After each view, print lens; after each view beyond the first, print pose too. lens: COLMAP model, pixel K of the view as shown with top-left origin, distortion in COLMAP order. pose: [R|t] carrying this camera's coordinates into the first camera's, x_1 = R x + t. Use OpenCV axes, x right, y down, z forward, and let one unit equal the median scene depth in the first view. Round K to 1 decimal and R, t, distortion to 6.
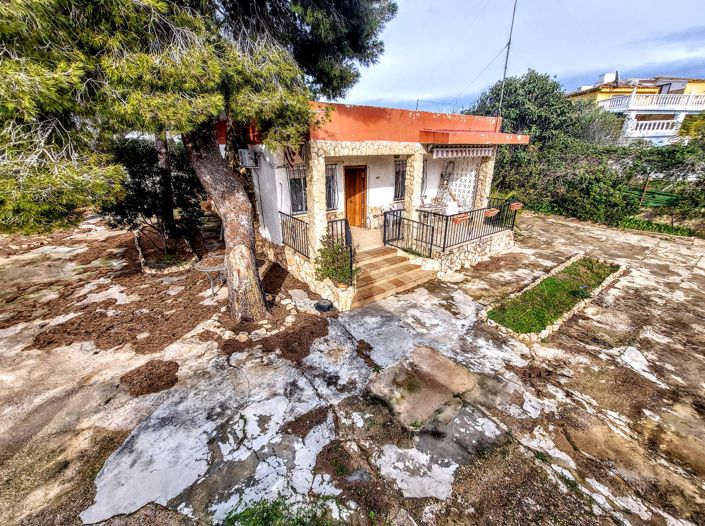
lens RADIAL K [[283.6, 0, 353.0], [0, 283.6, 261.2], [0, 0, 1]] dist [0.003217, 0.000260]
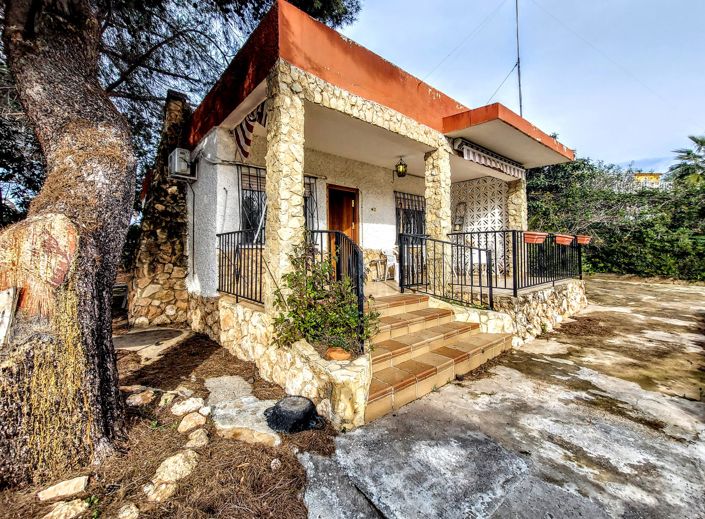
lens RADIAL K [[293.5, 0, 341.9], [0, 293.5, 248.7], [0, 0, 1]] dist [0.006290, 0.000221]
pose [[0.997435, 0.000704, 0.071576, -0.059448], [0.026292, 0.926450, -0.375499, 0.094145], [-0.066576, 0.376418, 0.924055, 0.515970]]
